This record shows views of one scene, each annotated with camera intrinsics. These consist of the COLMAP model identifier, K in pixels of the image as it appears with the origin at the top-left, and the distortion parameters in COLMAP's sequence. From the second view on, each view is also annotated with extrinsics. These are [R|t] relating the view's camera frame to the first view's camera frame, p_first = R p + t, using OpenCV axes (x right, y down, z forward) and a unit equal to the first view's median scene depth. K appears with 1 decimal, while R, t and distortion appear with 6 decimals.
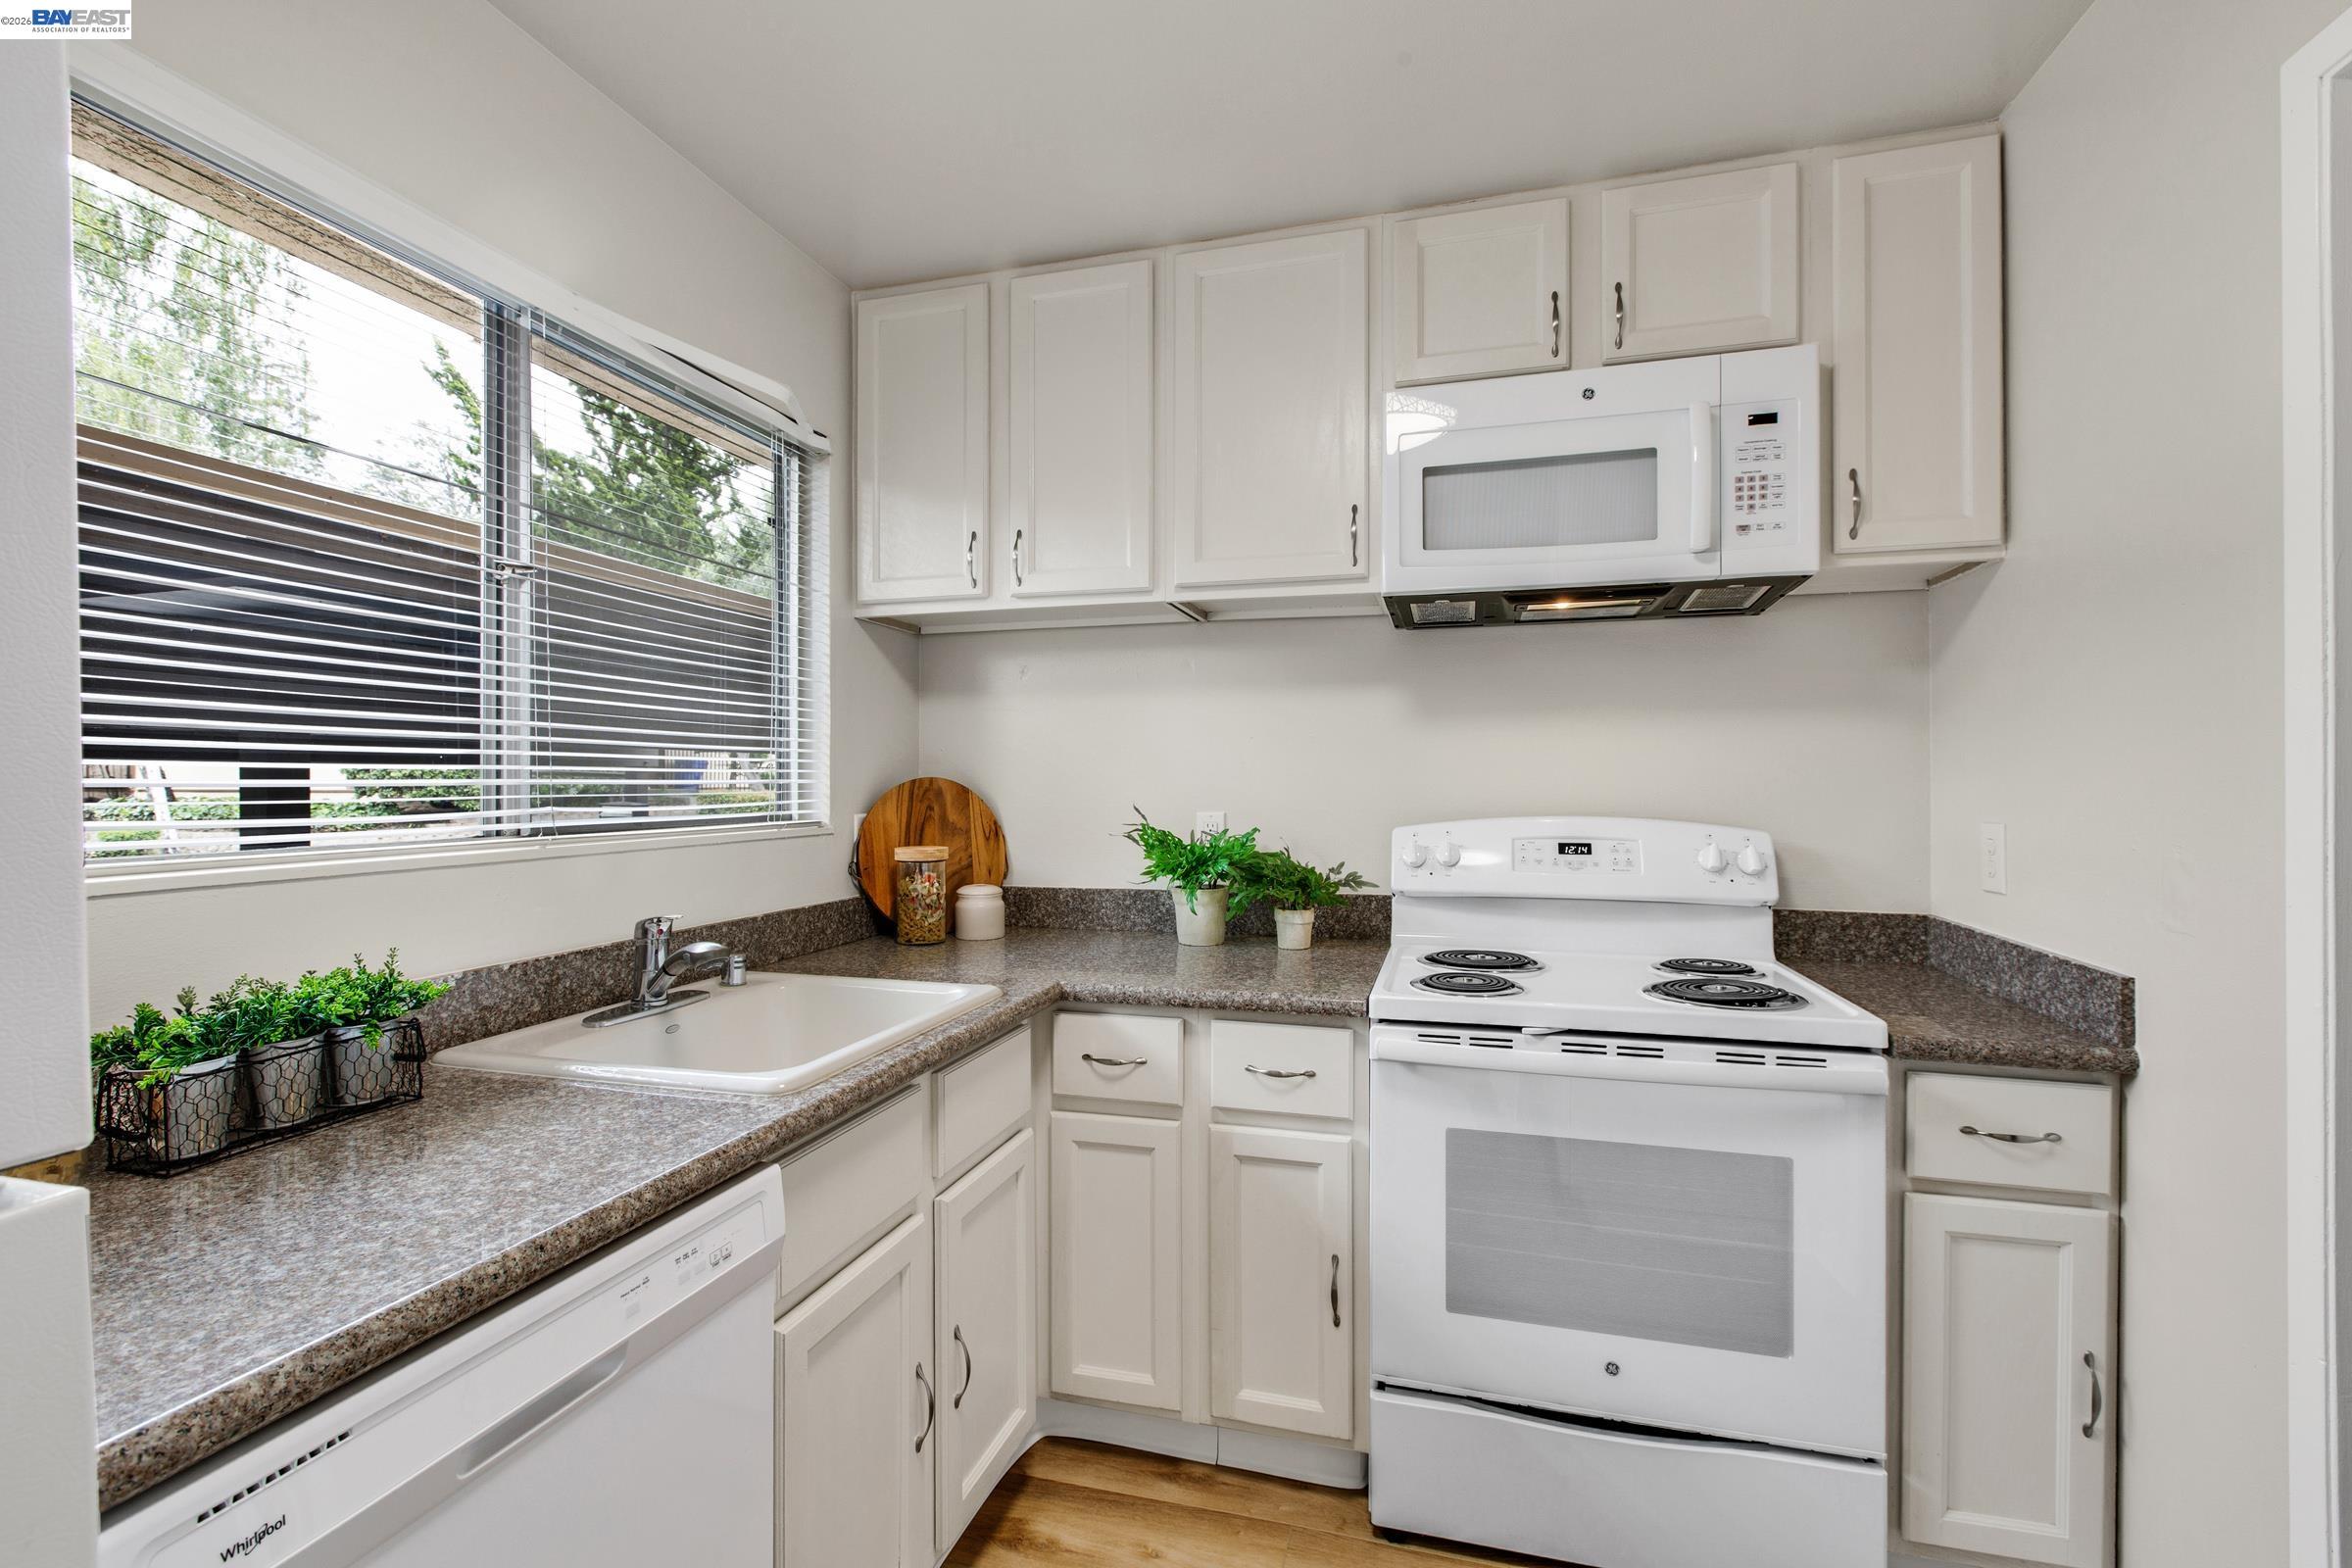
lens RADIAL K [[1037.1, 0, 1166.5], [0, 1037.1, 776.3], [0, 0, 1]] dist [0.000746, -0.001618]
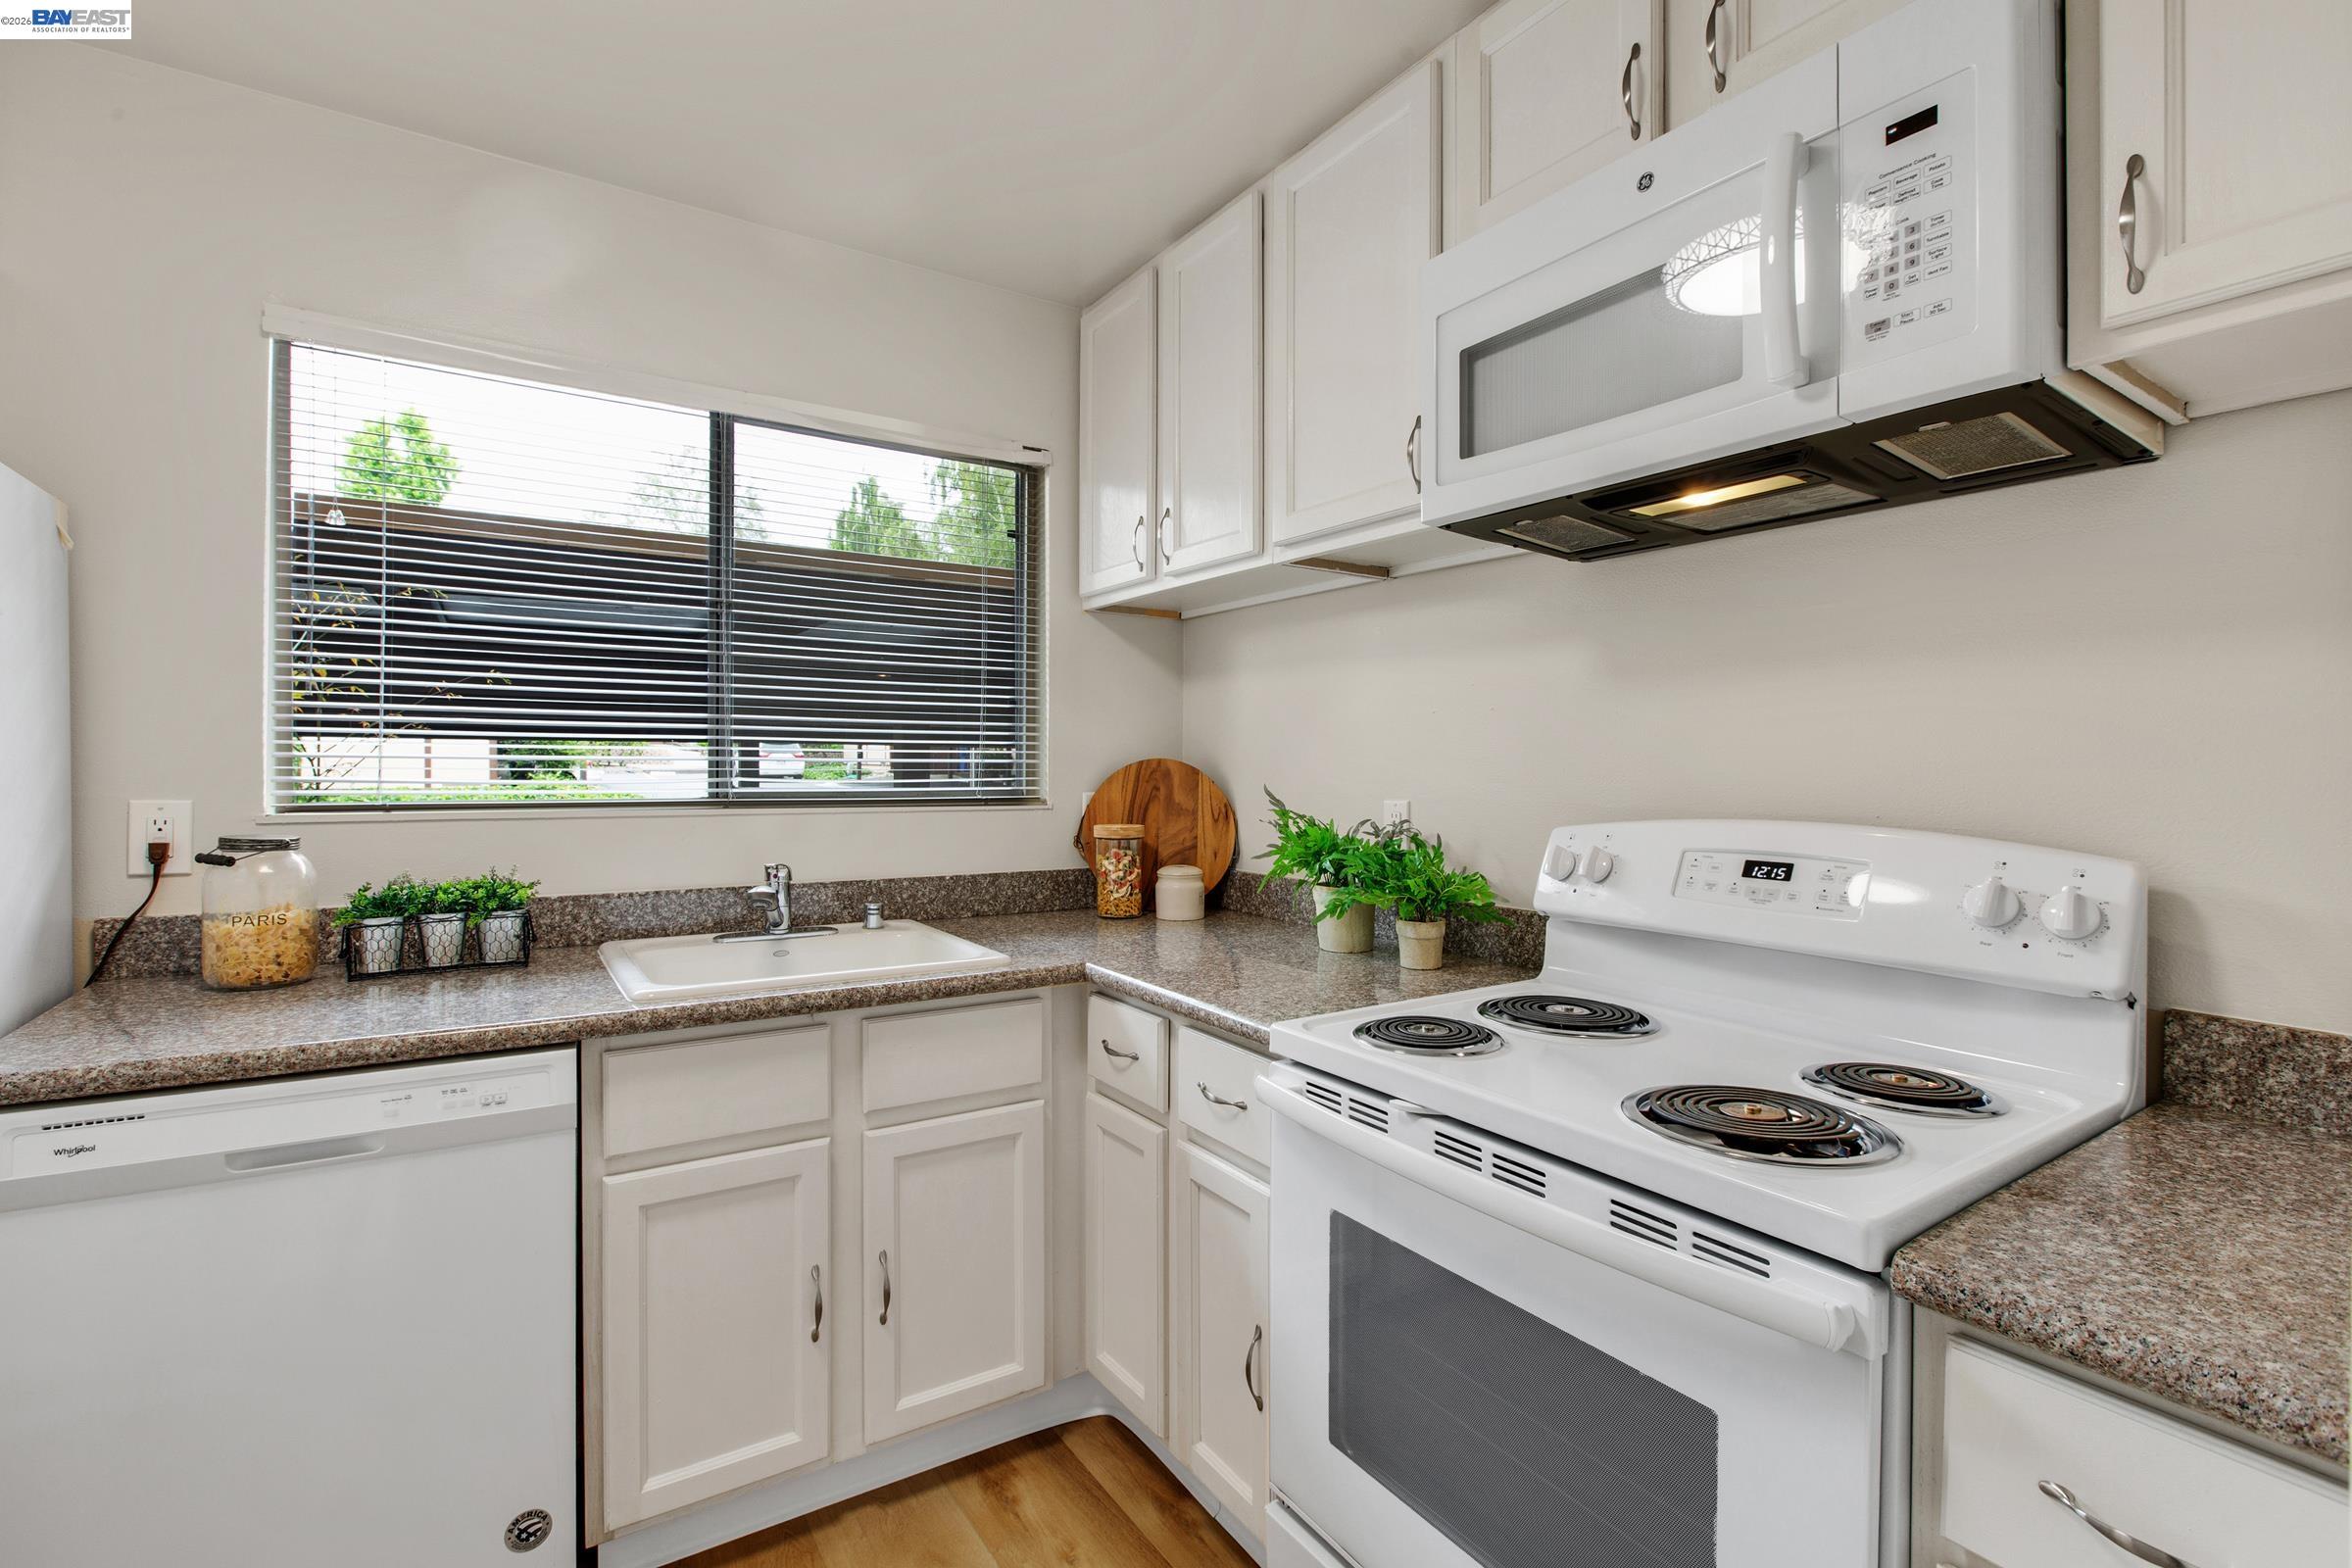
lens RADIAL K [[1053.9, 0, 1175.3], [0, 1053.9, 770.6], [0, 0, 1]] dist [-0.012729, 0.000506]
pose [[0.754612, 0.011326, -0.656073, 0.581053], [-0.006248, 0.999930, 0.010075, 0.002963], [0.656141, -0.003504, 0.754630, 0.275734]]
